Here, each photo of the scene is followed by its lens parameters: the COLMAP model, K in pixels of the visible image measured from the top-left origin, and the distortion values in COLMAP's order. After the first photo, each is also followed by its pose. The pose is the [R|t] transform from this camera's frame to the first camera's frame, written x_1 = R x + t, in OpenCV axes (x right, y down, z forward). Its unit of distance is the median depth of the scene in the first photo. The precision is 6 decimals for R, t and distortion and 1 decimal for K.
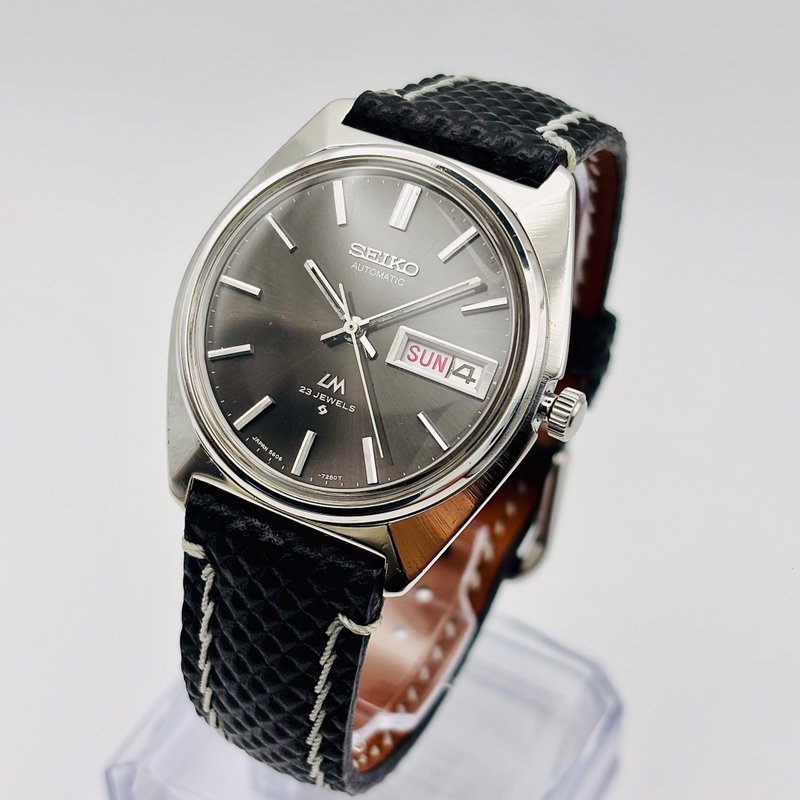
lens RADIAL K [[1635.4, 0, 397.9], [0, 1635.4, 399.1], [0, 0, 1]] dist [0.104856, 0.000000]
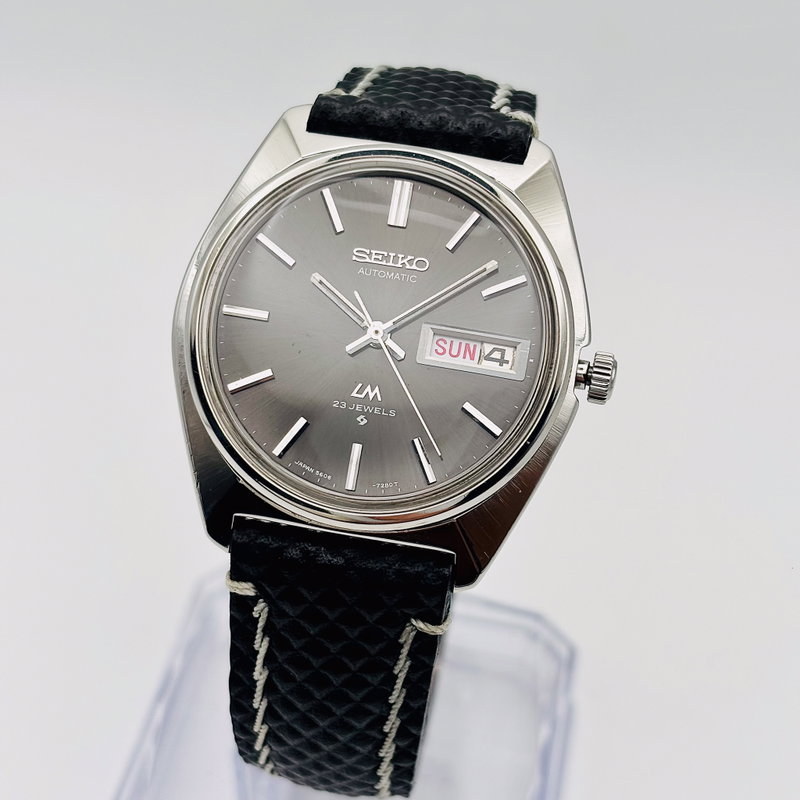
lens RADIAL K [[1635.4, 0, 397.6], [0, 1635.4, 377.0], [0, 0, 1]] dist [0.104856, 0.000000]
pose [[0.954699, -0.189379, 0.229532, -0.241898], [0.188306, 0.981745, 0.026781, -0.040491], [-0.230414, 0.017655, 0.972933, 0.034595]]
